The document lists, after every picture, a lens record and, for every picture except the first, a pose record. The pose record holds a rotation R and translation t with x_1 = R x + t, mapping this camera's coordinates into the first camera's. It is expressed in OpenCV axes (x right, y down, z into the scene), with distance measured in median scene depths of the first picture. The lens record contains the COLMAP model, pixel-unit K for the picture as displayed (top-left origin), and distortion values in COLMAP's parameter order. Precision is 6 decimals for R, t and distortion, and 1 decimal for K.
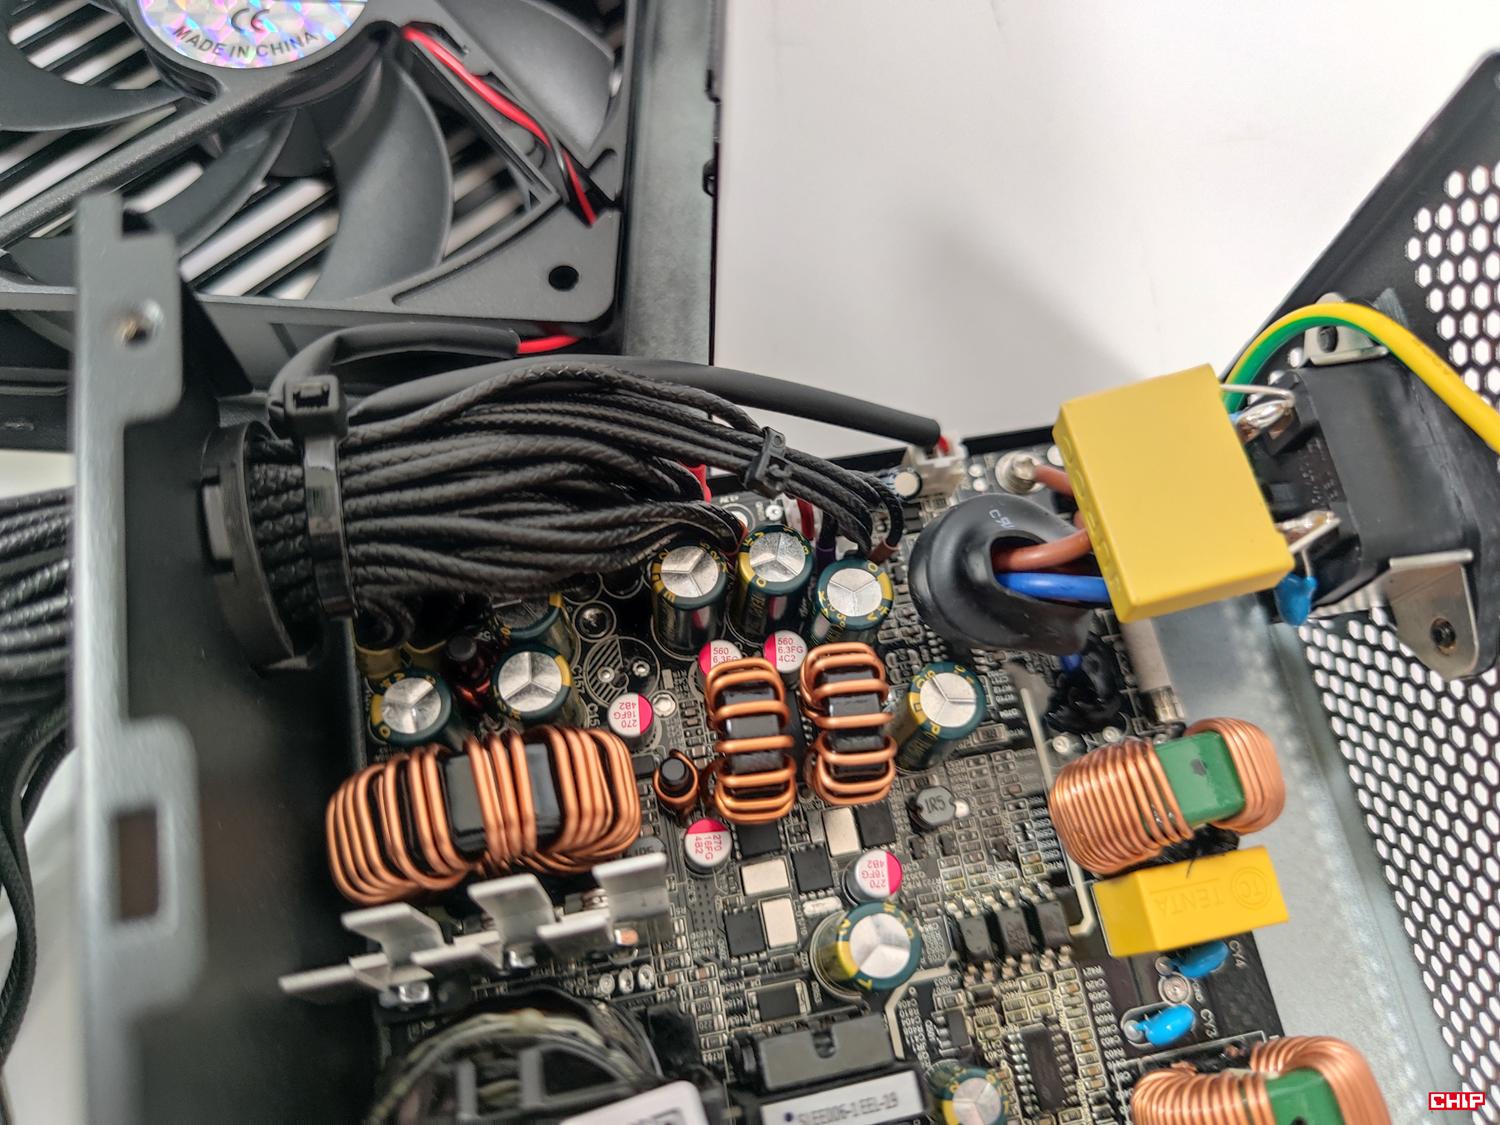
lens RADIAL K [[1152.3, 0, 750.0], [0, 1152.3, 562.5], [0, 0, 1]] dist [-0.044114, -0.001056]
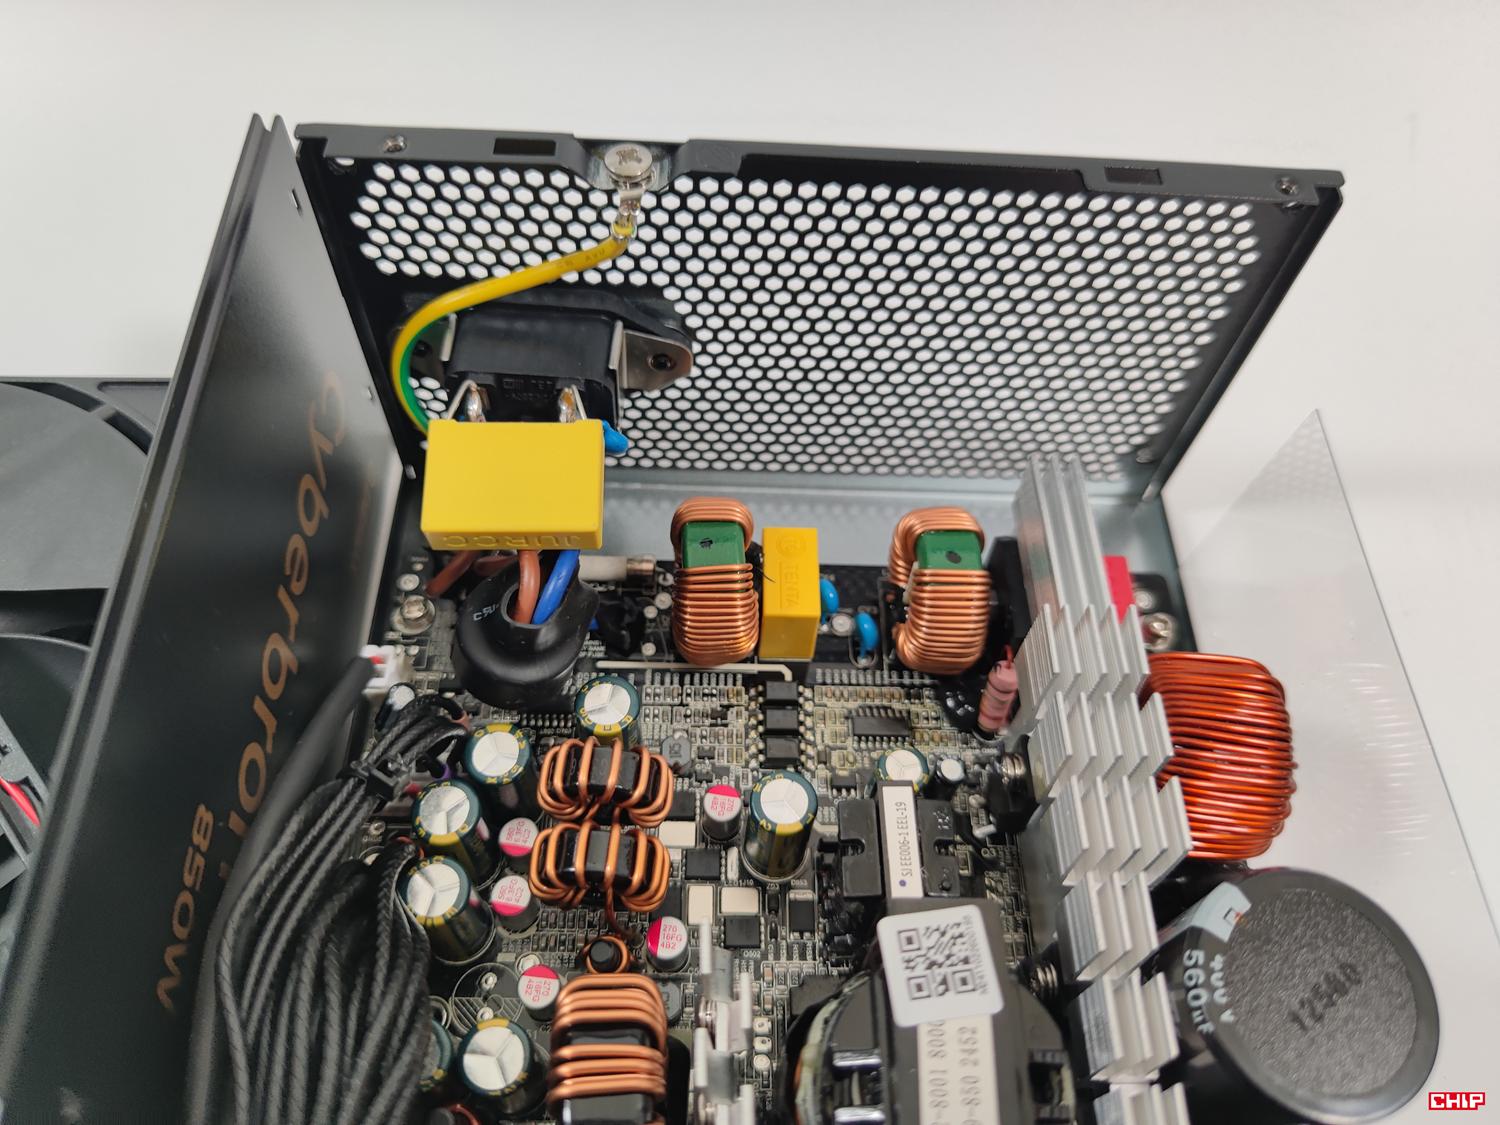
lens RADIAL K [[1141.4, 0, 736.0], [0, 1141.4, 552.2], [0, 0, 1]] dist [-0.010101, -0.010940]
pose [[0.195710, -0.852673, 0.484403, -0.247152], [0.903594, 0.348738, 0.248795, -0.113668], [-0.381071, 0.389012, 0.838722, -0.137371]]
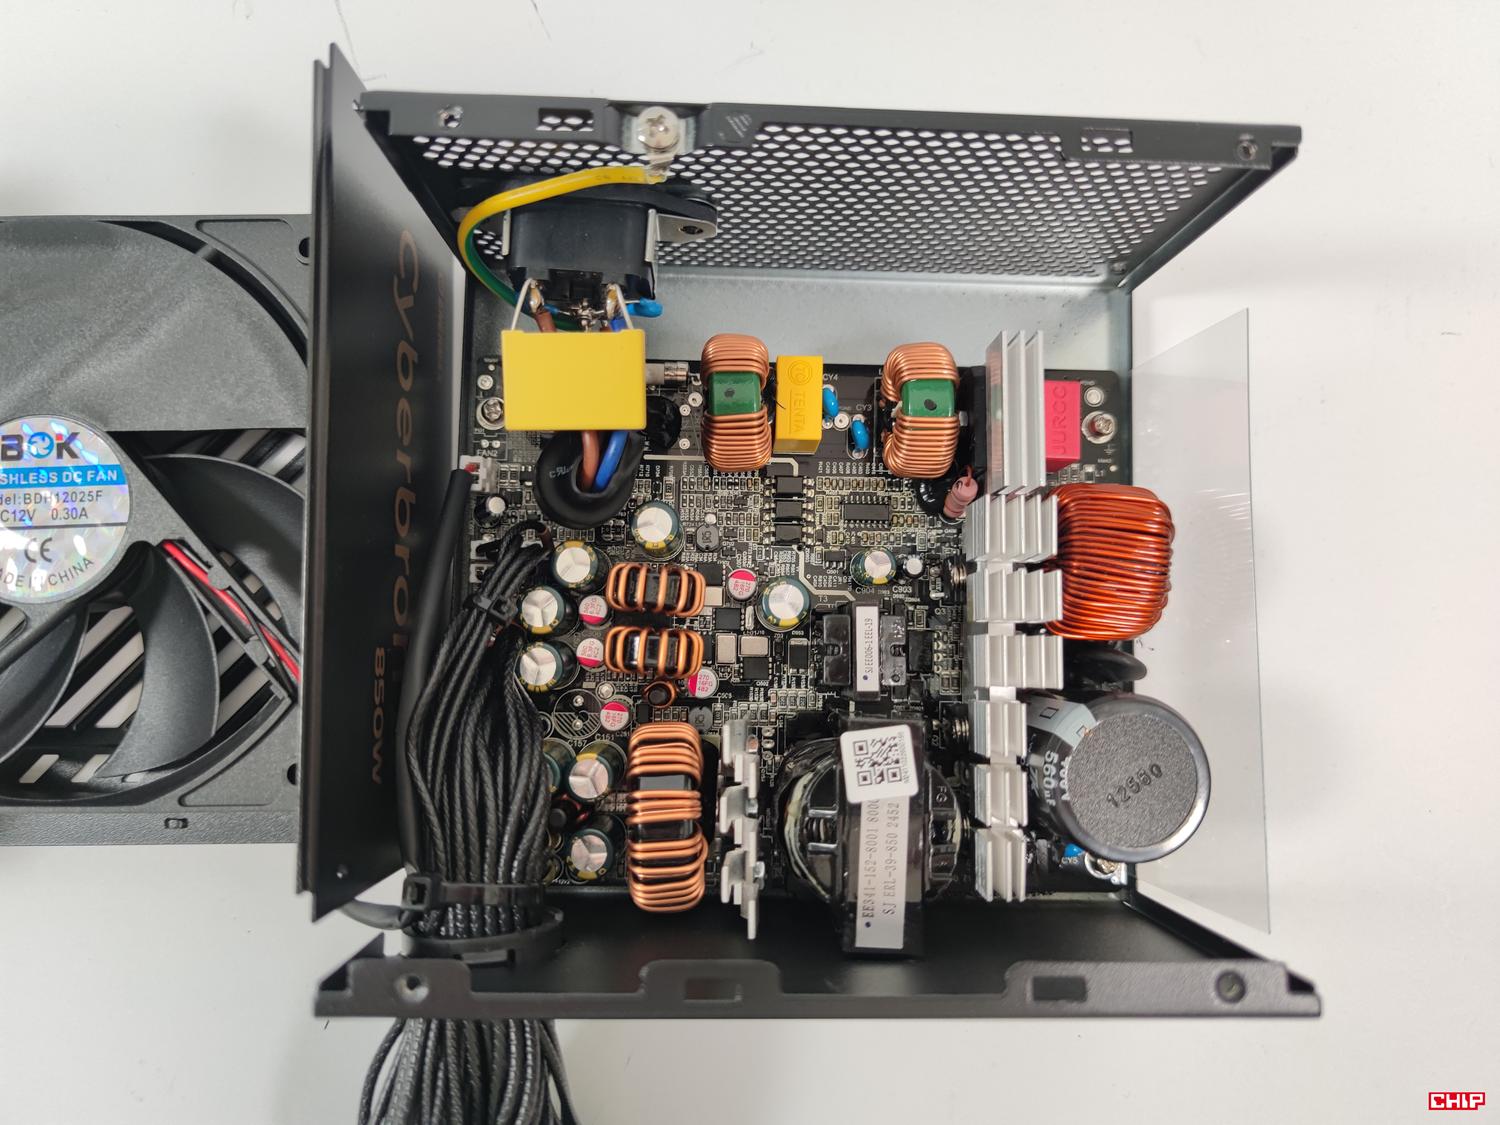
lens RADIAL K [[1121.4, 0, 752.3], [0, 1121.4, 530.5], [0, 0, 1]] dist [0.011736, -0.003087]
pose [[0.208869, -0.976876, 0.045672, 0.117774], [0.906220, 0.210895, 0.366454, -0.324100], [-0.367612, -0.035152, 0.929315, -0.506937]]
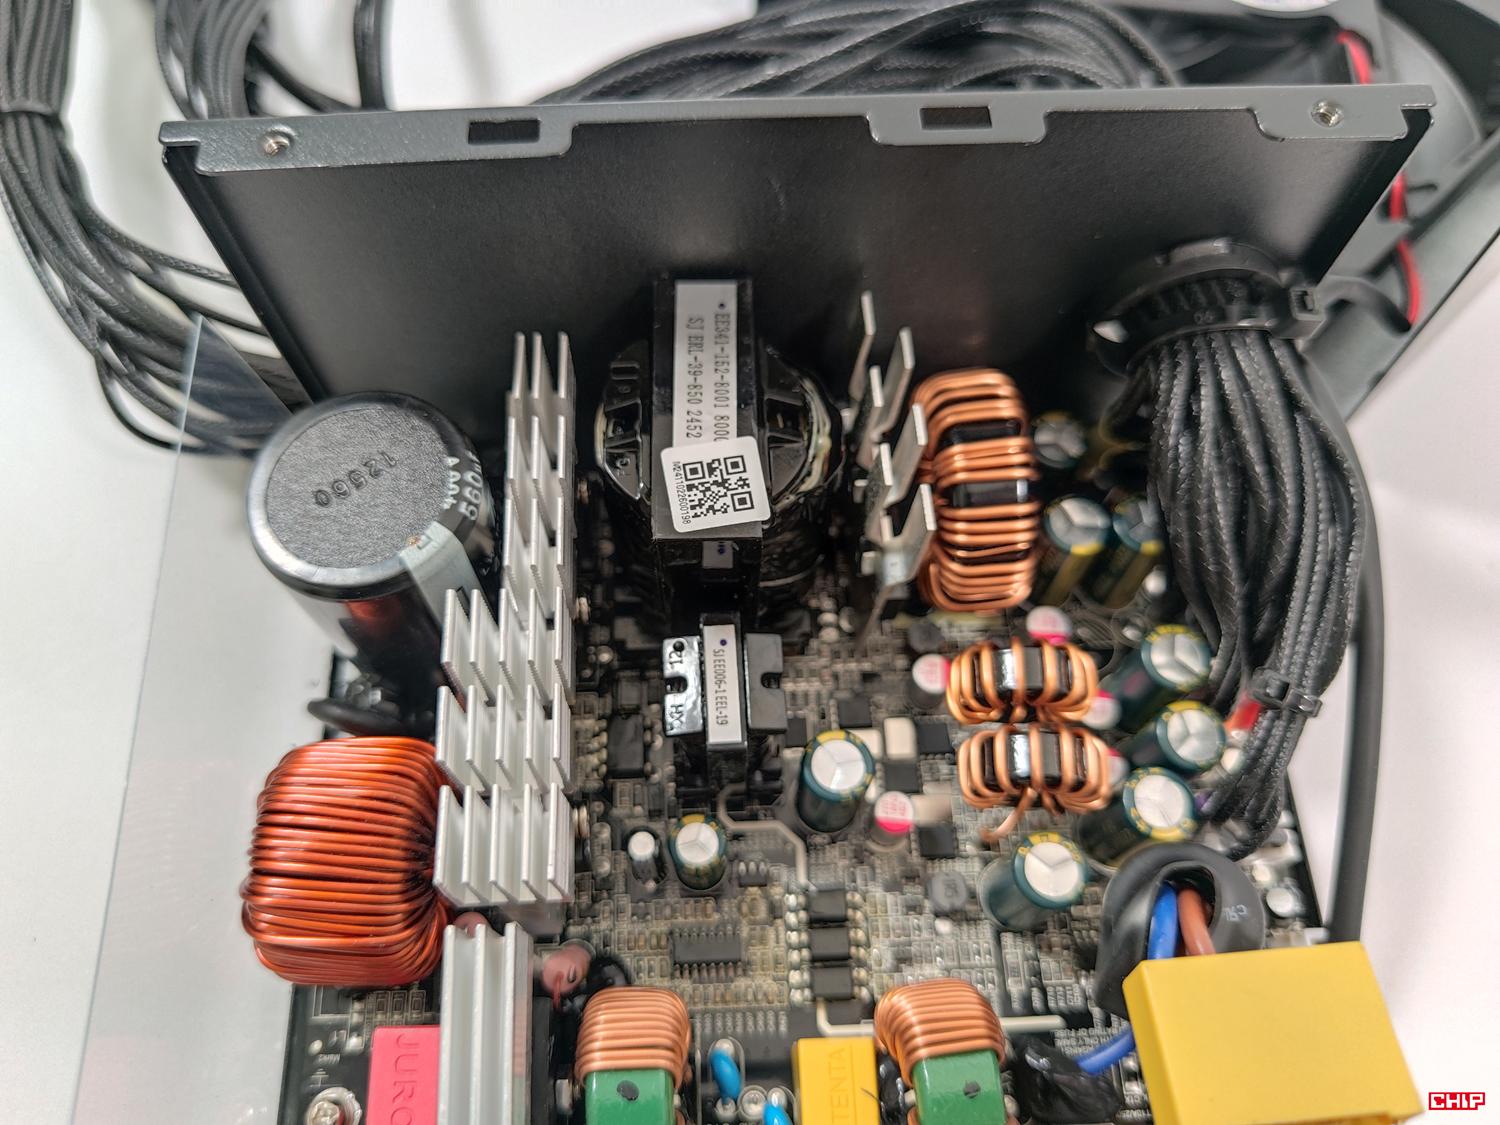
lens RADIAL K [[1177.2, 0, 727.8], [0, 1177.2, 589.4], [0, 0, 1]] dist [-0.001235, -0.121593]
pose [[-0.152574, 0.872834, -0.463554, 0.477360], [-0.923381, 0.041285, 0.381659, -0.025399], [0.352263, 0.486268, 0.799659, -0.080544]]
